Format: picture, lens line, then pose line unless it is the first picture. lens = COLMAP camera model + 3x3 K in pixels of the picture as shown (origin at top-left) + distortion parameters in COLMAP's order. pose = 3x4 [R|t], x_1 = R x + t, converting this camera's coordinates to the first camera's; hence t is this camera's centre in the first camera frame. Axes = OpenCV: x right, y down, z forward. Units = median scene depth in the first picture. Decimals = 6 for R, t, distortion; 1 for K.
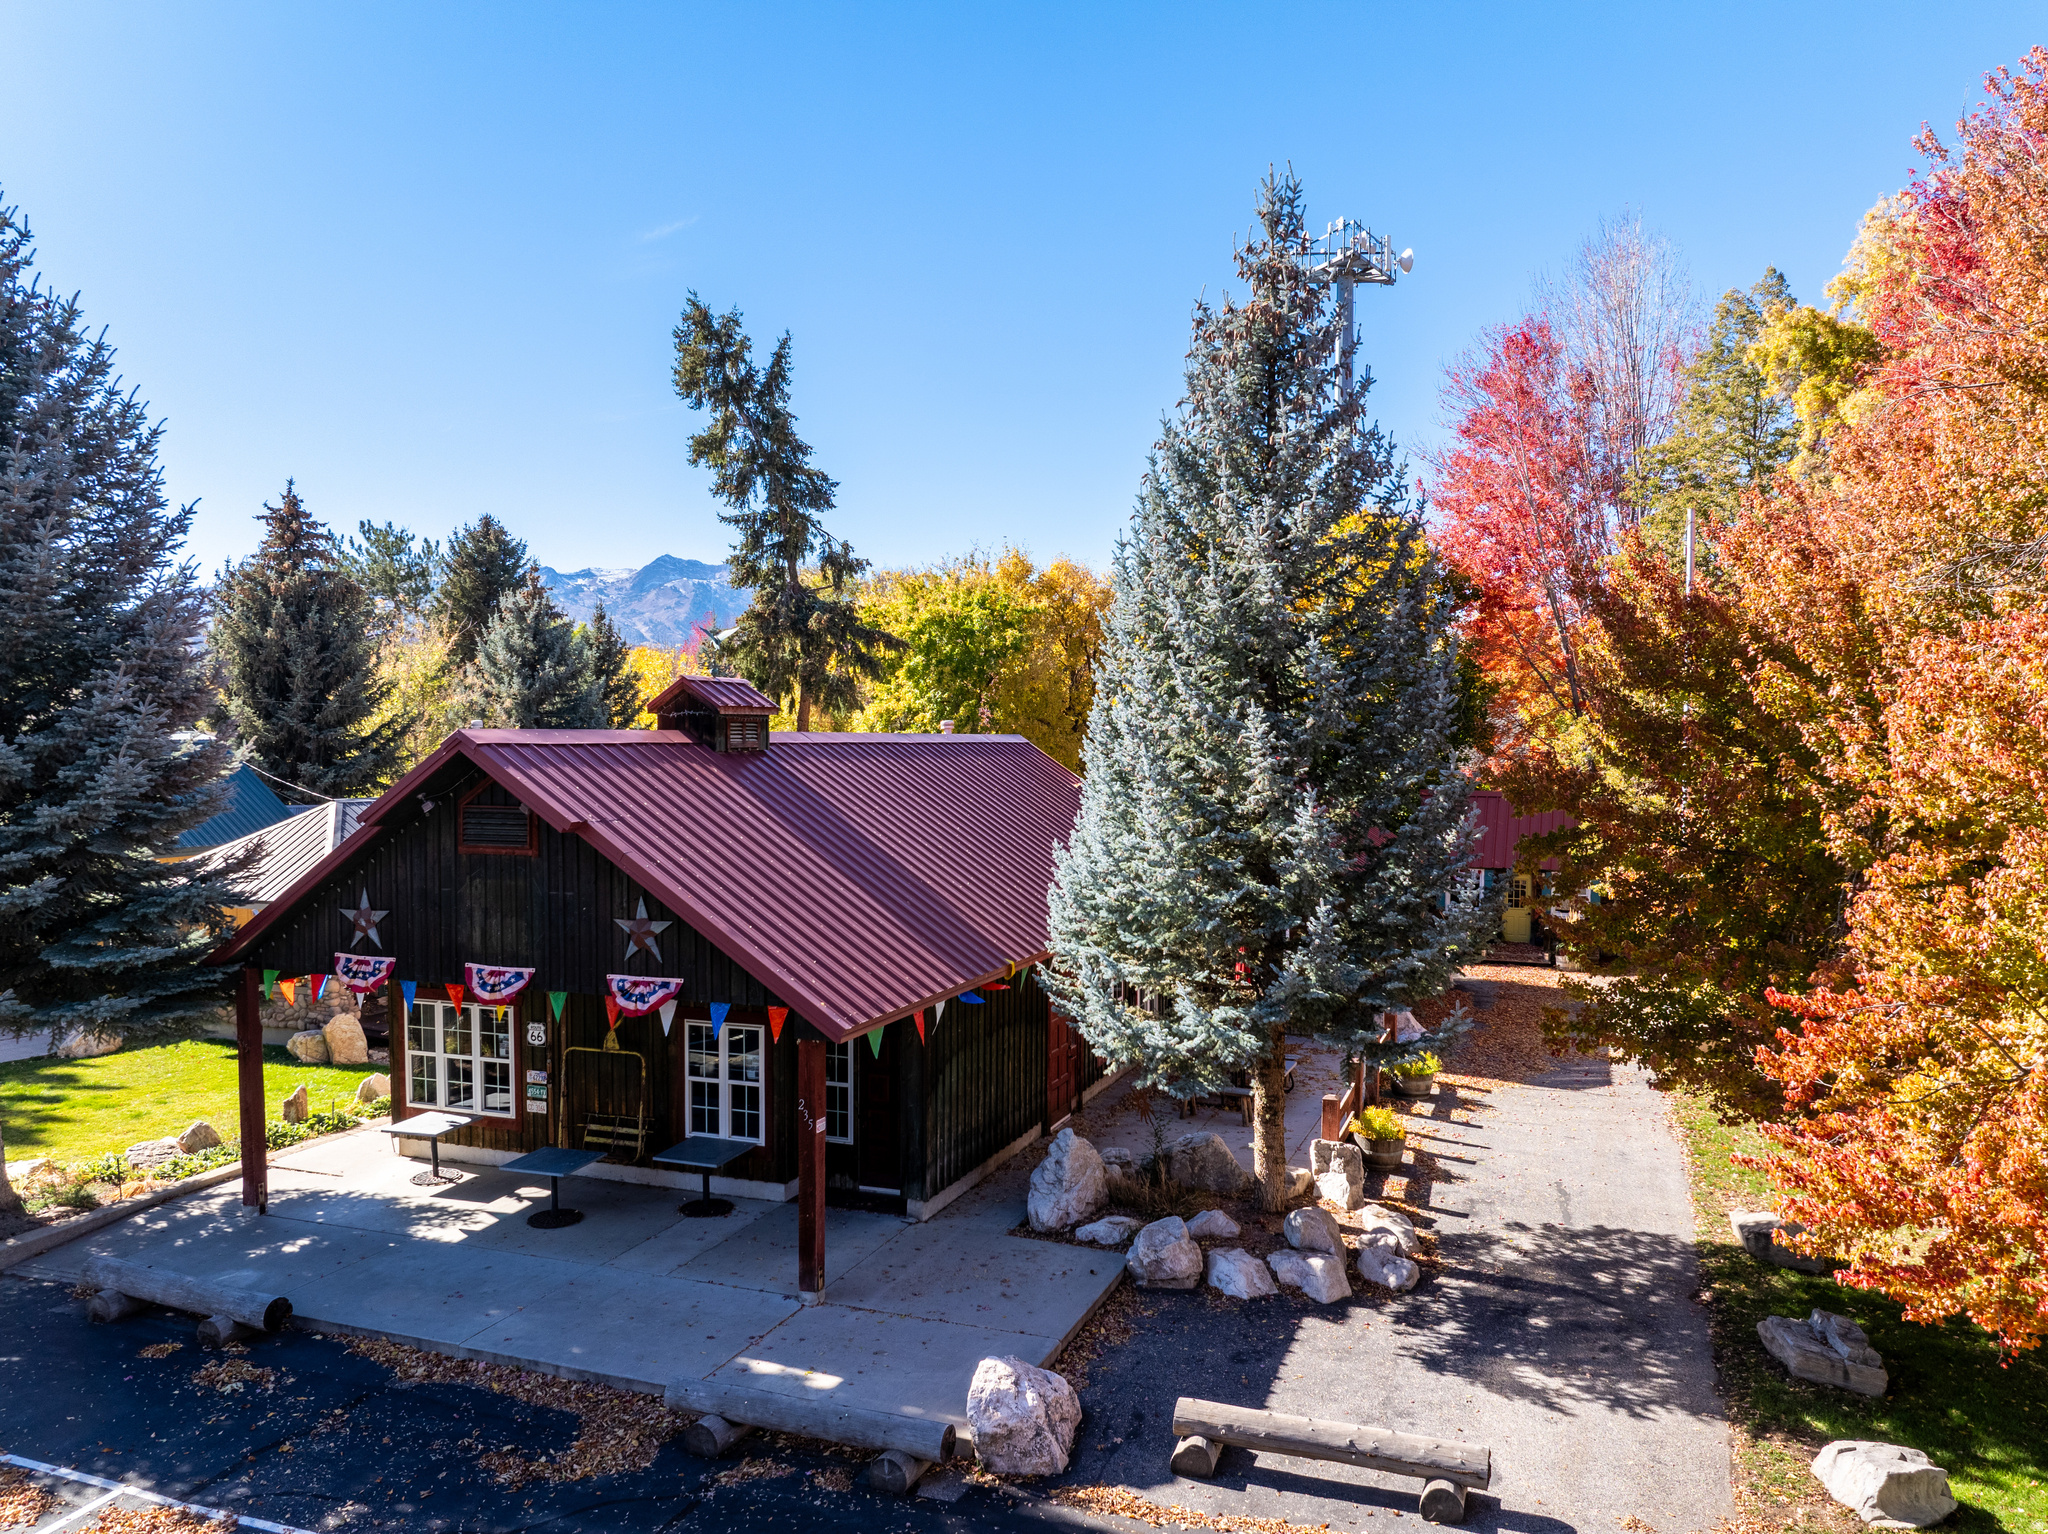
lens RADIAL K [[1449.3, 0, 1071.7], [0, 1449.3, 782.5], [0, 0, 1]] dist [-0.036016, 0.000978]
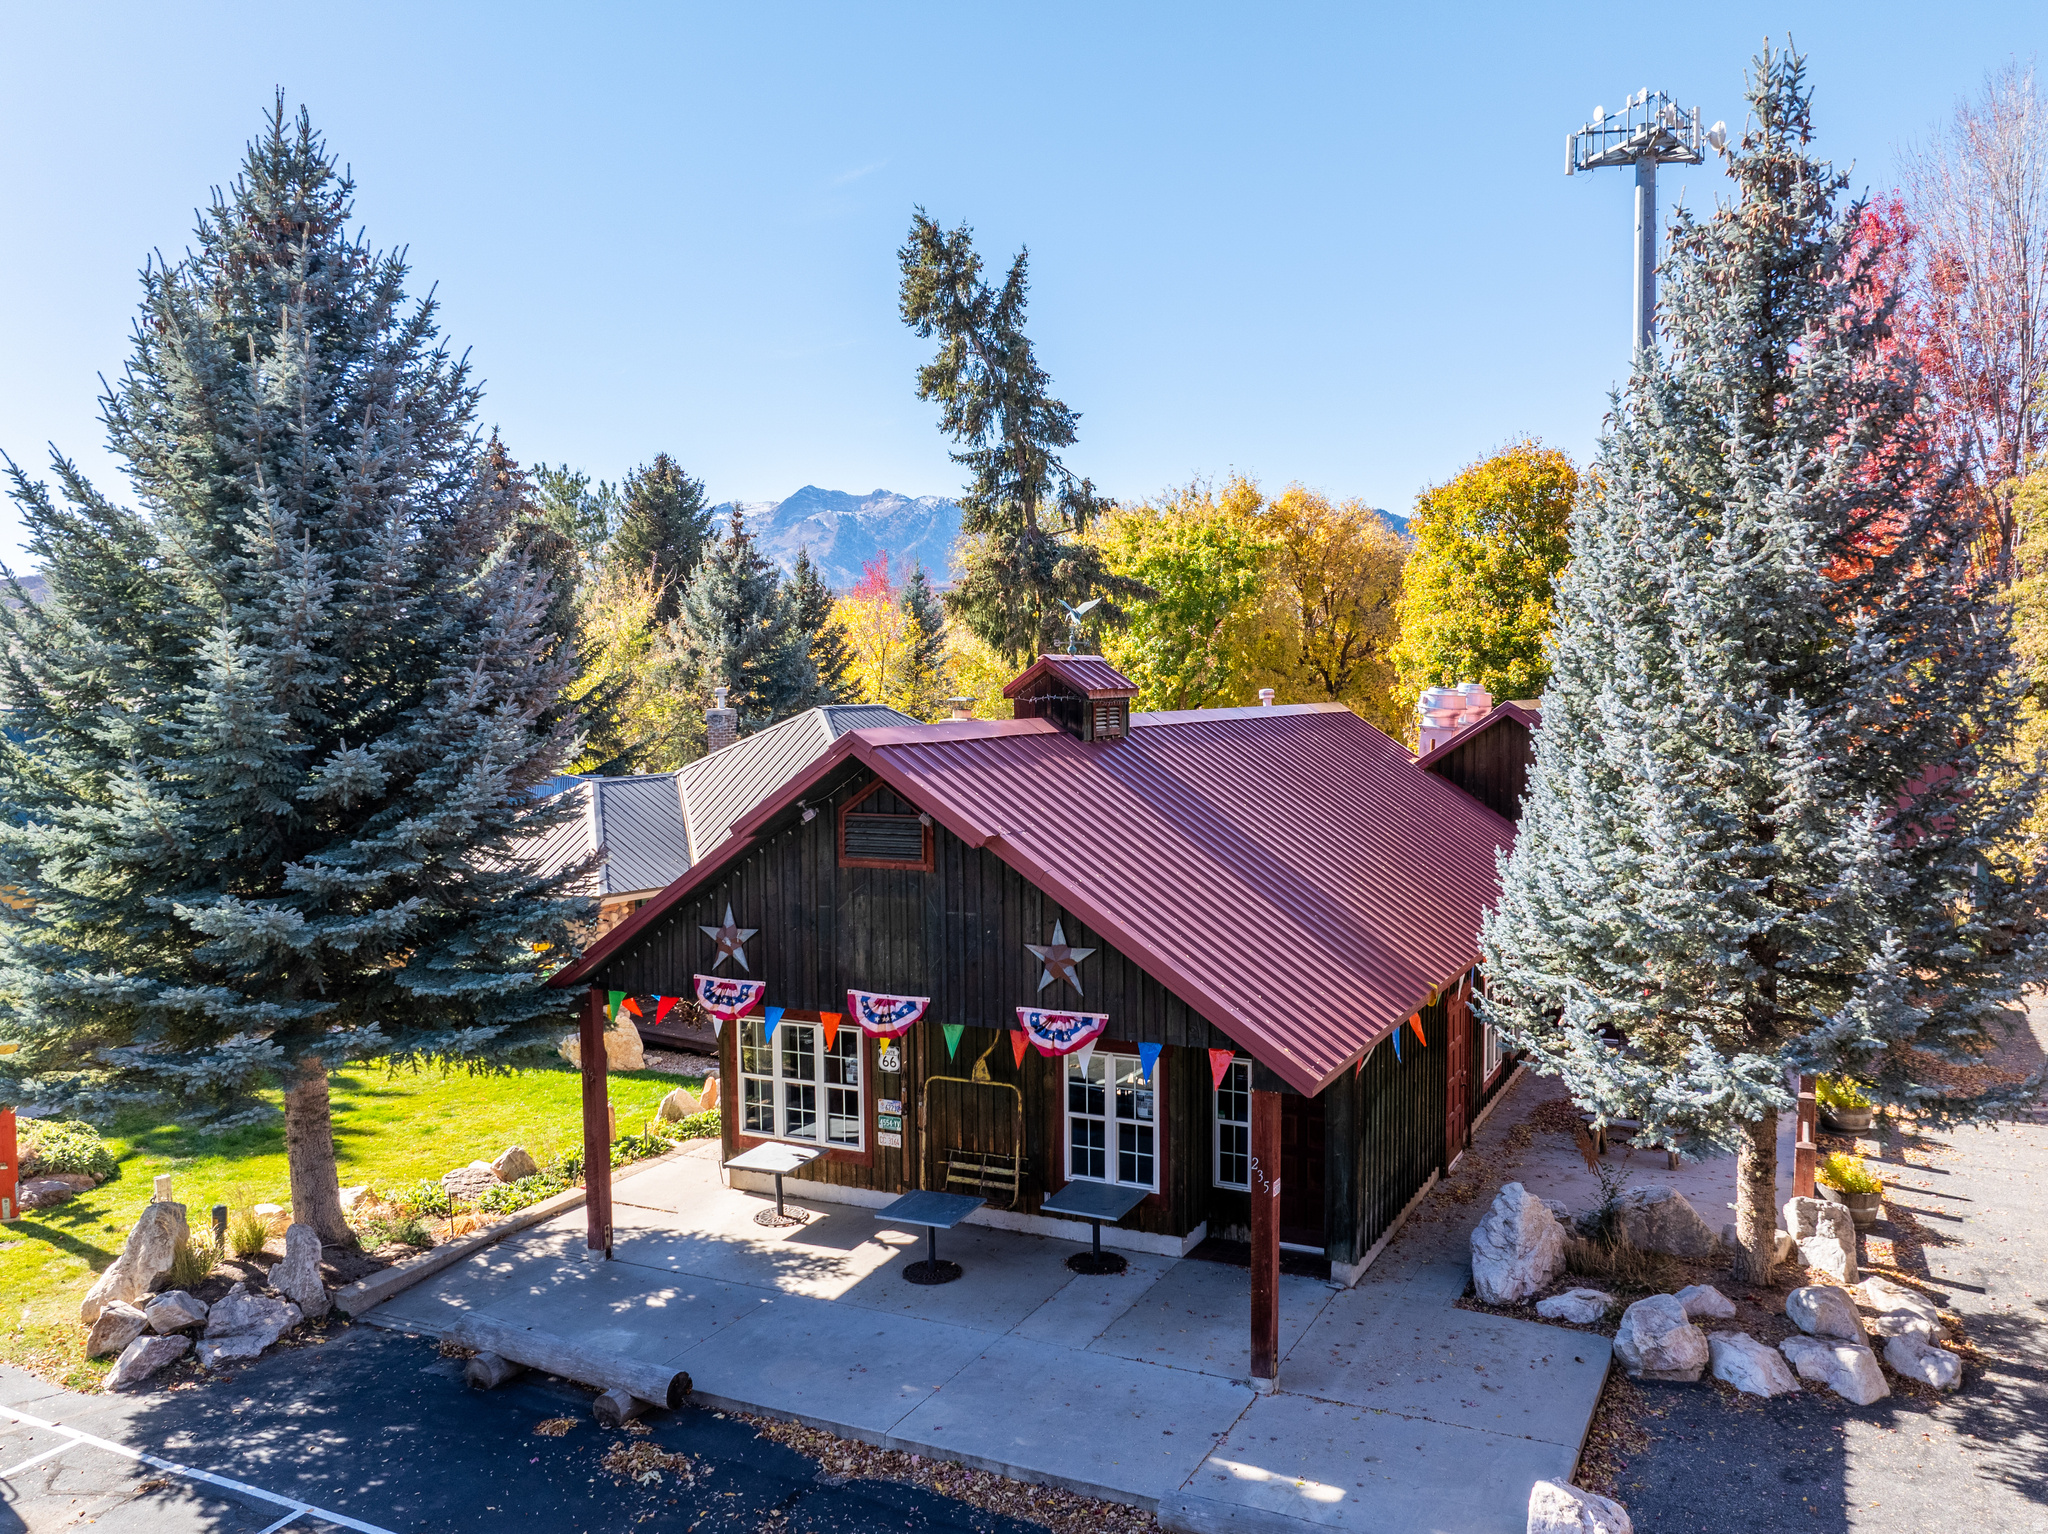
lens RADIAL K [[1580.9, 0, 1058.7], [0, 1580.9, 762.5], [0, 0, 1]] dist [-0.015102, -0.041038]
pose [[0.993063, -0.004445, -0.117497, -0.159944], [0.007091, 0.999730, 0.022111, -0.032495], [0.117368, -0.022791, 0.992827, 0.044341]]
